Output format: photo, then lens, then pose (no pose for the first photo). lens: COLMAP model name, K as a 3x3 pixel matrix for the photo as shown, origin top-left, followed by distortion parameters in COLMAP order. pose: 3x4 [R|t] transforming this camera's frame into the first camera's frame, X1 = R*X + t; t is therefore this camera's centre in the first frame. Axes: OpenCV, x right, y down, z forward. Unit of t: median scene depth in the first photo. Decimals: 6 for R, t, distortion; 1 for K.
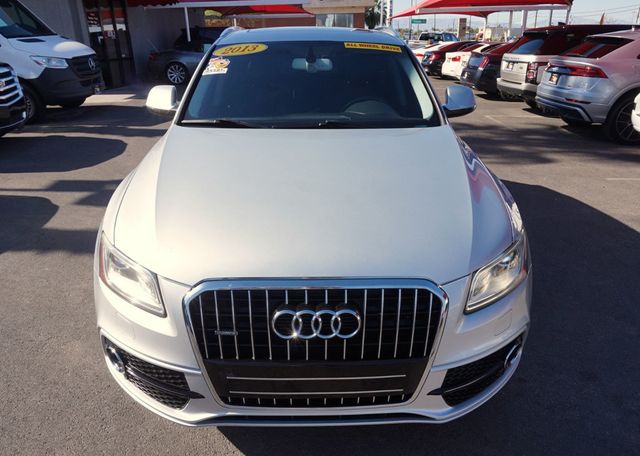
lens RADIAL K [[475.0, 0, 317.8], [0, 475.0, 251.8], [0, 0, 1]] dist [-0.021422, 0.005707]
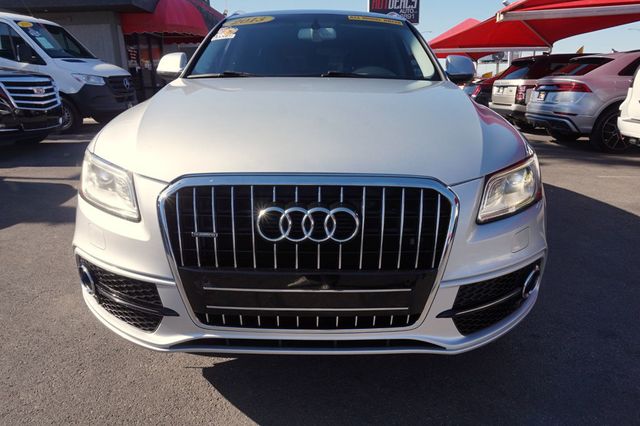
lens RADIAL K [[436.3, 0, 320.0], [0, 436.3, 213.0], [0, 0, 1]] dist [-0.038909, 0.030399]
pose [[0.999796, 0.011505, -0.016589, 0.029056], [-0.013273, 0.993758, -0.110766, 0.195323], [0.015211, 0.110963, 0.993708, 0.181425]]
